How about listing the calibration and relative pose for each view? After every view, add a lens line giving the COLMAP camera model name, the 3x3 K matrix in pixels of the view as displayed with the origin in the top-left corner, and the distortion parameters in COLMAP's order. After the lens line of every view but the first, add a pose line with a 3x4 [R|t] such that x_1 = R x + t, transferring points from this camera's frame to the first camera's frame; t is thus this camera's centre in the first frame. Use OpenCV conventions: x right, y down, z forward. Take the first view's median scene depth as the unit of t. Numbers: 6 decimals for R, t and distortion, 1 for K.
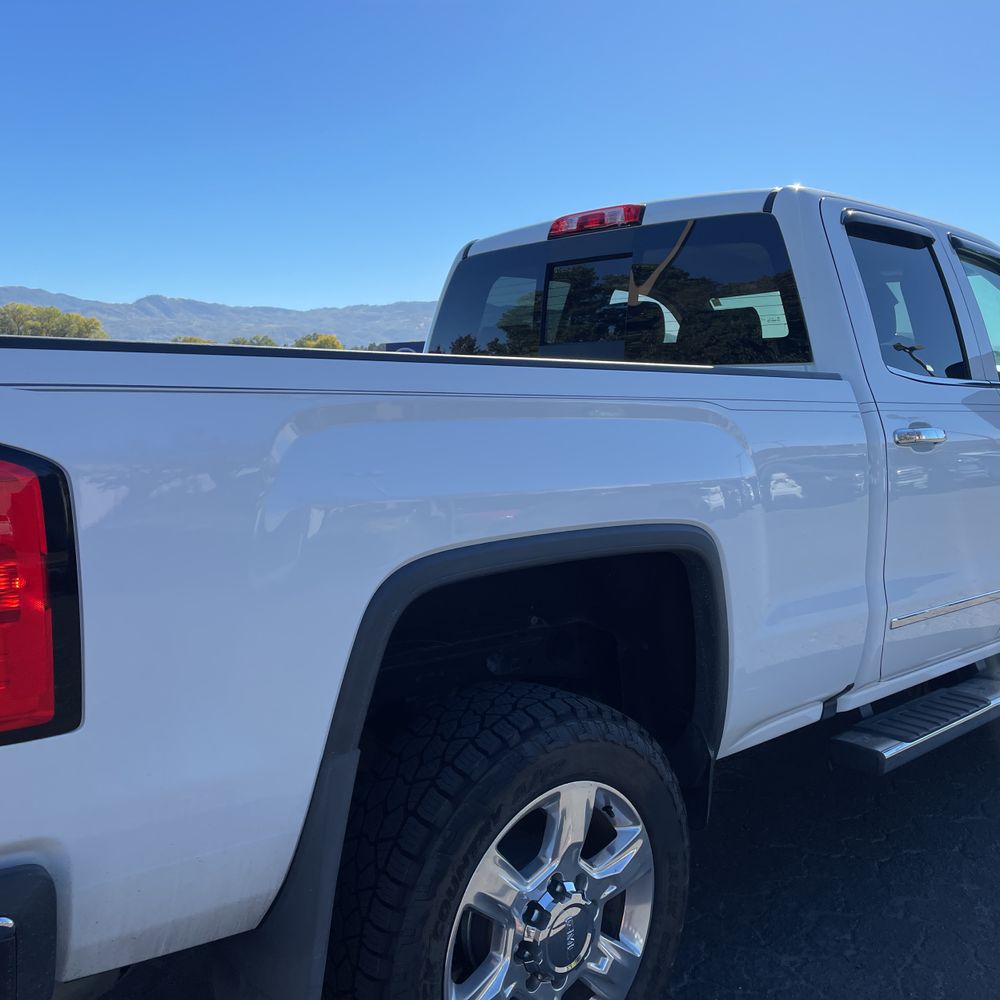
lens RADIAL K [[1010.1, 0, 488.2], [0, 1010.1, 498.0], [0, 0, 1]] dist [0.085496, -0.114228]
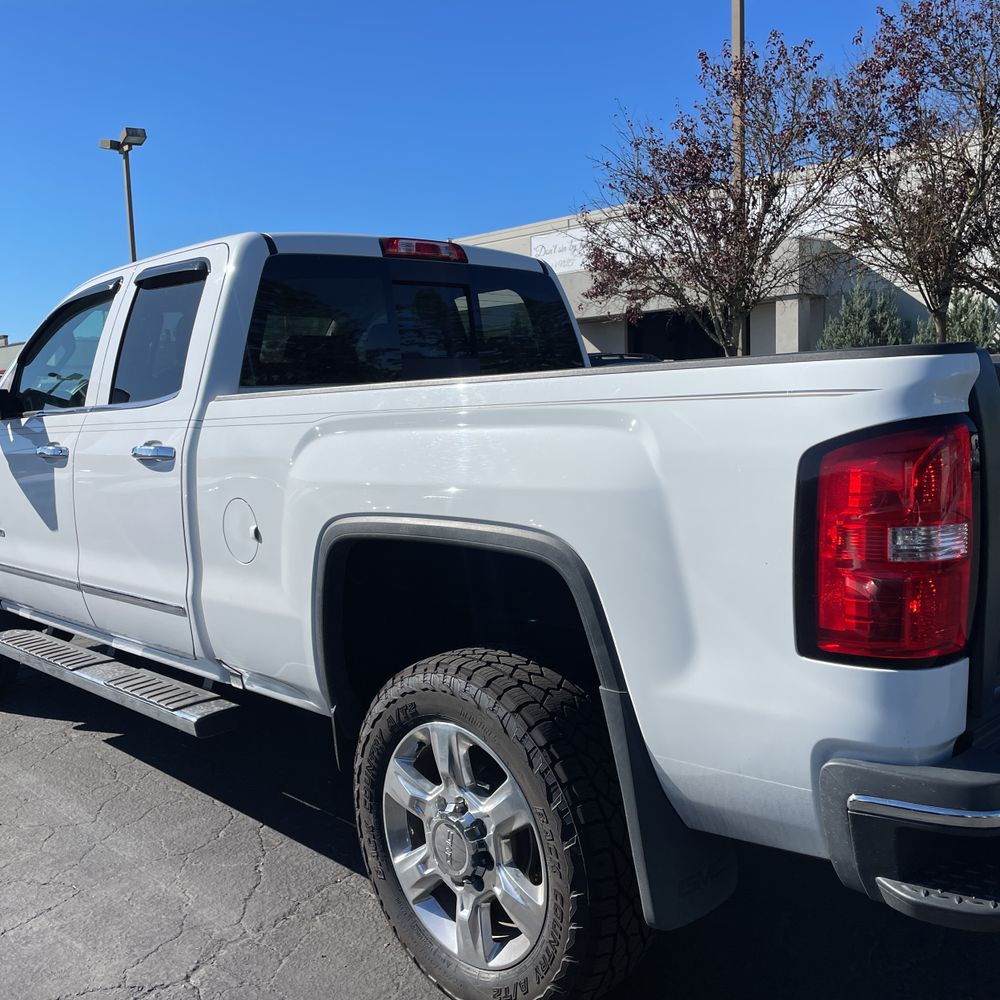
lens RADIAL K [[1010.1, 0, 488.2], [0, 1010.1, 498.0], [0, 0, 1]] dist [0.085496, -0.114228]
pose [[-0.026796, -0.108322, 0.993755, -1.323573], [0.142886, 0.983489, 0.111056, -0.142762], [-0.989376, 0.144970, -0.010876, 1.225886]]
